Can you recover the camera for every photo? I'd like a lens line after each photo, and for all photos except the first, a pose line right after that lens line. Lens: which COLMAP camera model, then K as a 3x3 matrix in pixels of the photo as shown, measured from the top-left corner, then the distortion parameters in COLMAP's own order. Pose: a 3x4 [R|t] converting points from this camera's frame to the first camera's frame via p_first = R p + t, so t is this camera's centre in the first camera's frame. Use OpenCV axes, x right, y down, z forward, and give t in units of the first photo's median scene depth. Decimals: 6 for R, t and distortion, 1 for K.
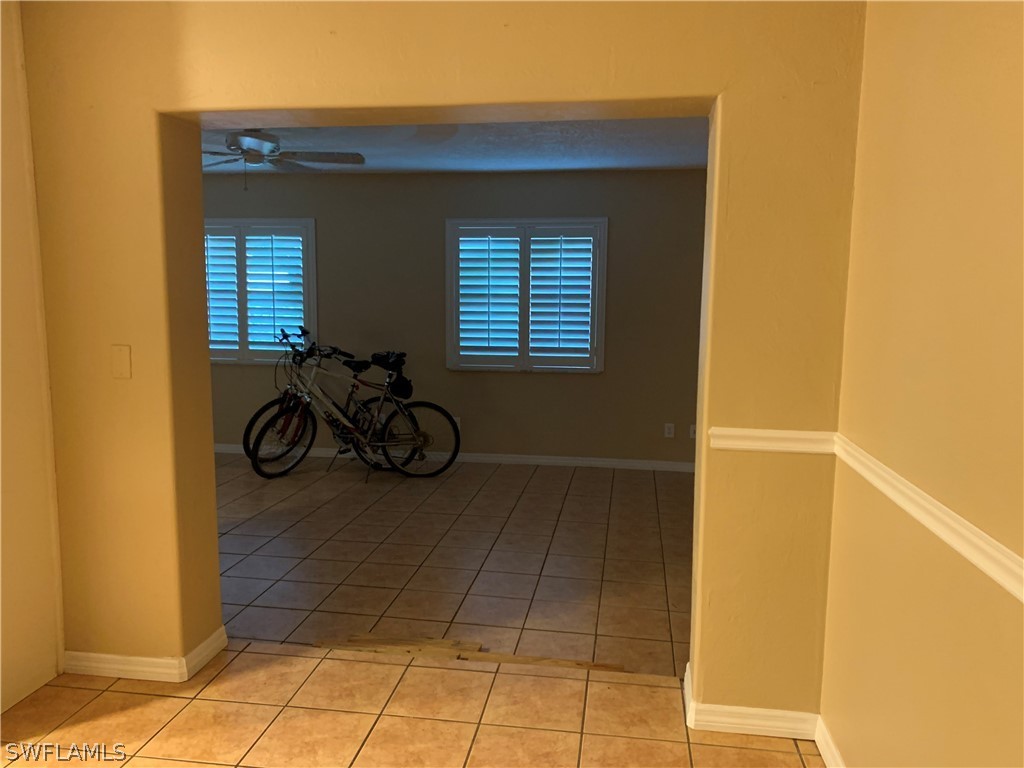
lens RADIAL K [[780.9, 0, 513.4], [0, 780.9, 387.2], [0, 0, 1]] dist [0.028909, -0.034511]
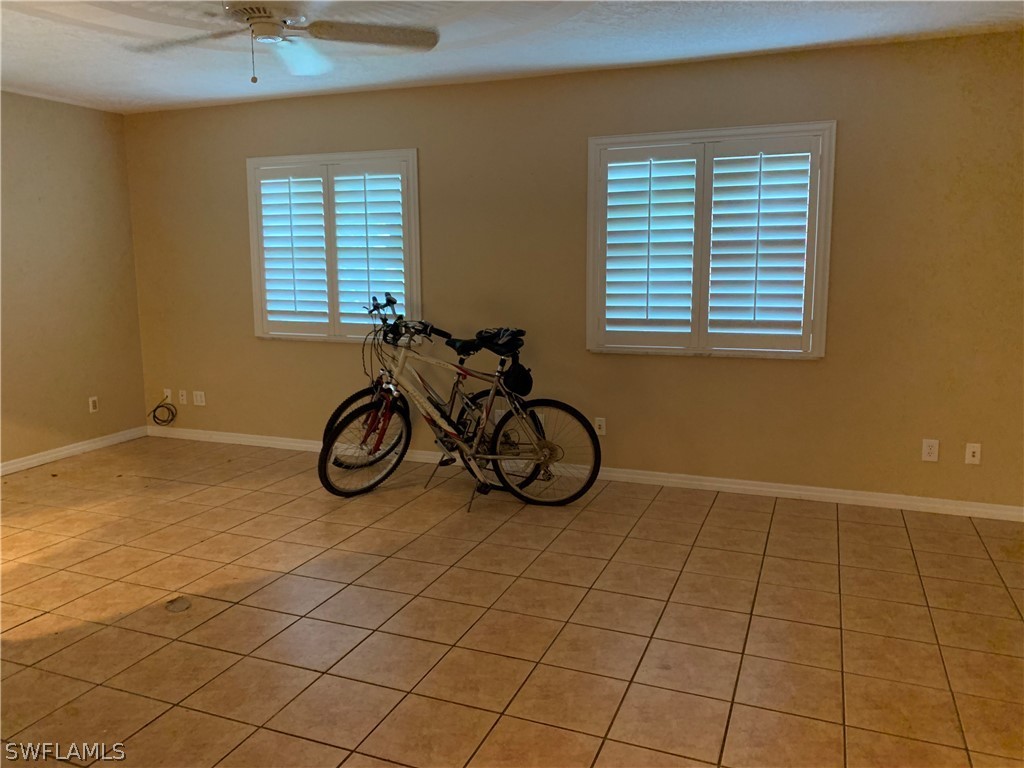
lens RADIAL K [[780.9, 0, 504.7], [0, 780.9, 391.6], [0, 0, 1]] dist [0.028909, -0.034511]
pose [[0.971815, 0.019424, -0.234945, 0.009994], [-0.006947, 0.998526, 0.053820, -0.024687], [0.235644, -0.050671, 0.970518, 0.294944]]
